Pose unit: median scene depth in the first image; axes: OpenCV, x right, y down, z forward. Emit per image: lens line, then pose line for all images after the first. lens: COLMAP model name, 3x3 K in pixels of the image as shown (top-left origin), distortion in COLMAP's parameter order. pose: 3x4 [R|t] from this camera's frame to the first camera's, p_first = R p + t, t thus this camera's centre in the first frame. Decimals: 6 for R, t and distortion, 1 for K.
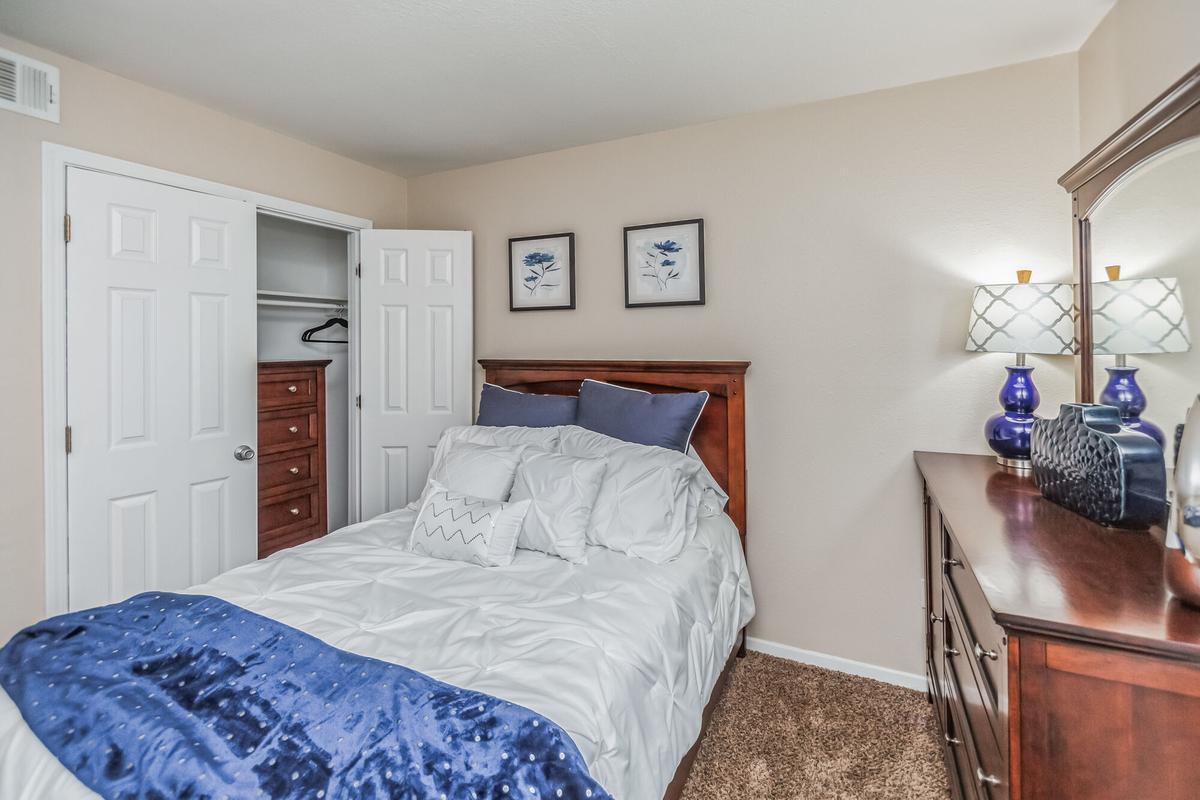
lens RADIAL K [[515.4, 0, 599.2], [0, 515.4, 350.3], [0, 0, 1]] dist [-0.002315, -0.001801]
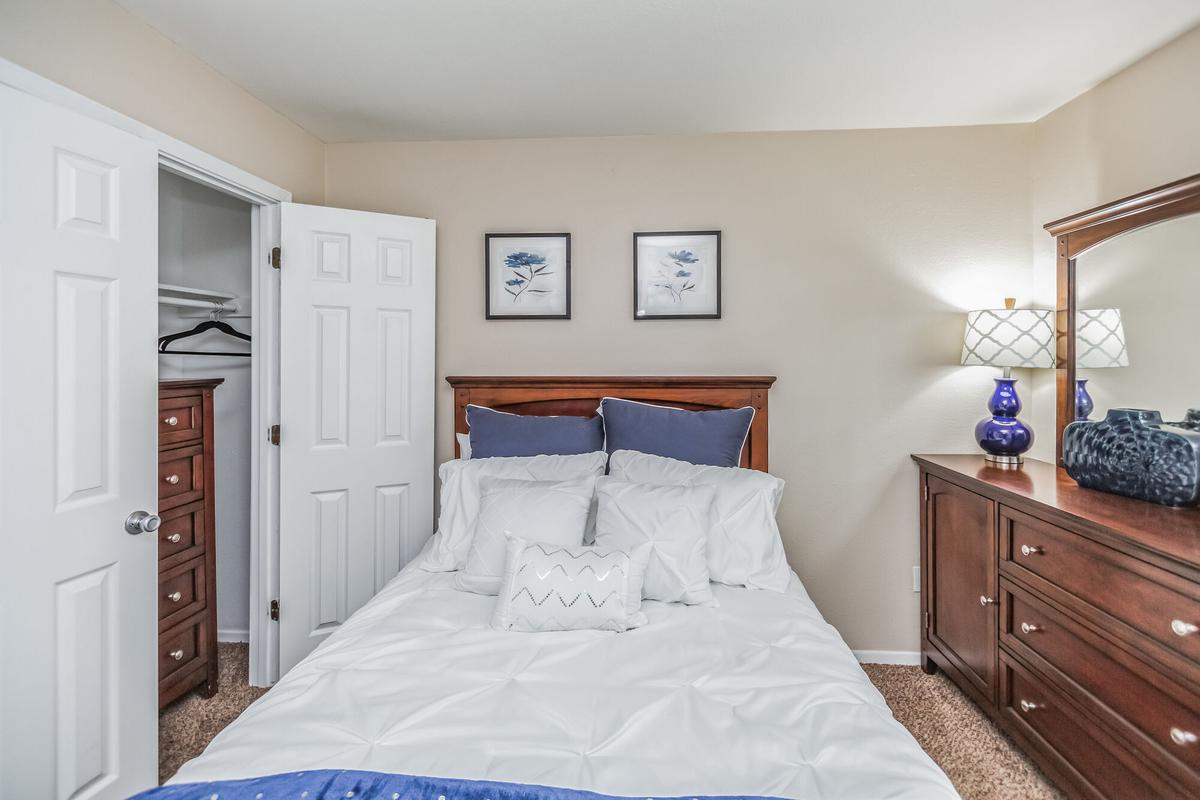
lens RADIAL K [[515.4, 0, 599.6], [0, 515.4, 367.6], [0, 0, 1]] dist [-0.002315, -0.001801]
pose [[0.930637, -0.002971, 0.365931, -0.360563], [0.000829, 0.999982, 0.006010, -0.001467], [-0.365942, -0.005290, 0.930623, 0.166437]]
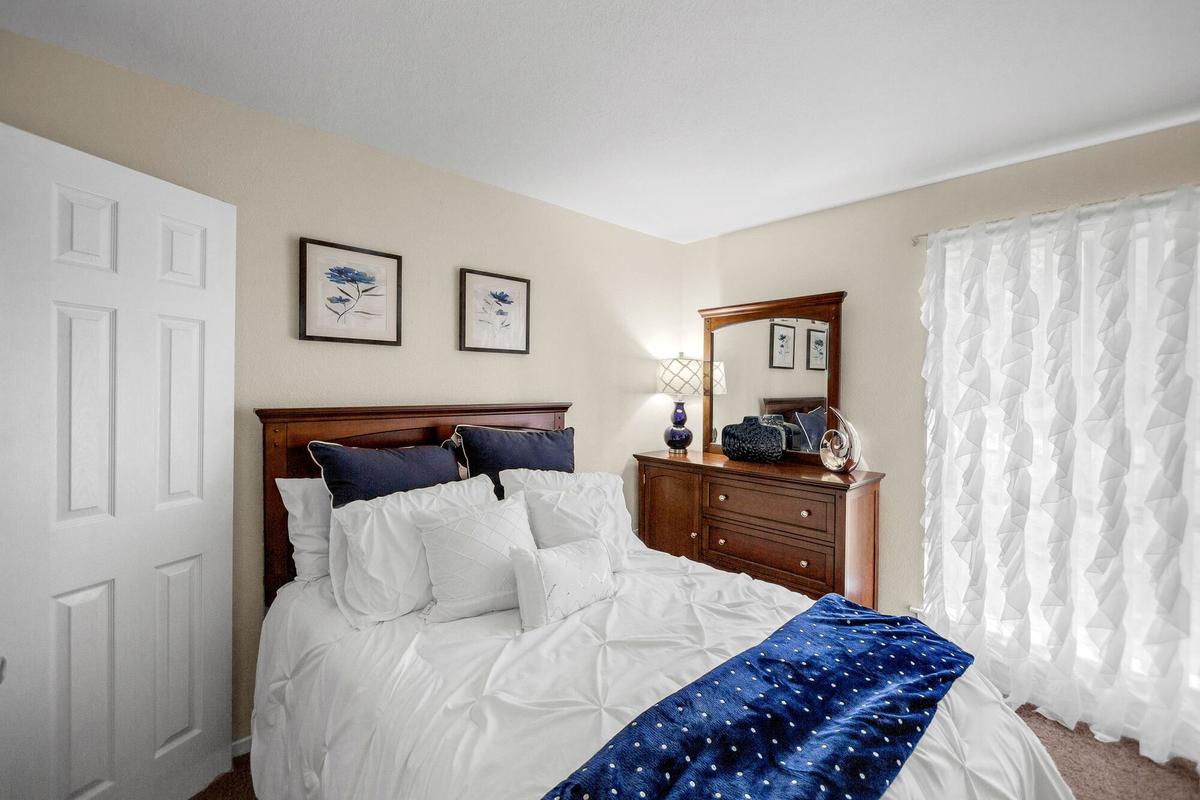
lens RADIAL K [[515.4, 0, 597.4], [0, 515.4, 409.6], [0, 0, 1]] dist [-0.002315, -0.001801]
pose [[0.359782, -0.033874, 0.932421, -0.805746], [-0.001337, 0.999321, 0.036820, -0.007418], [-0.933035, -0.014494, 0.359493, 0.422736]]
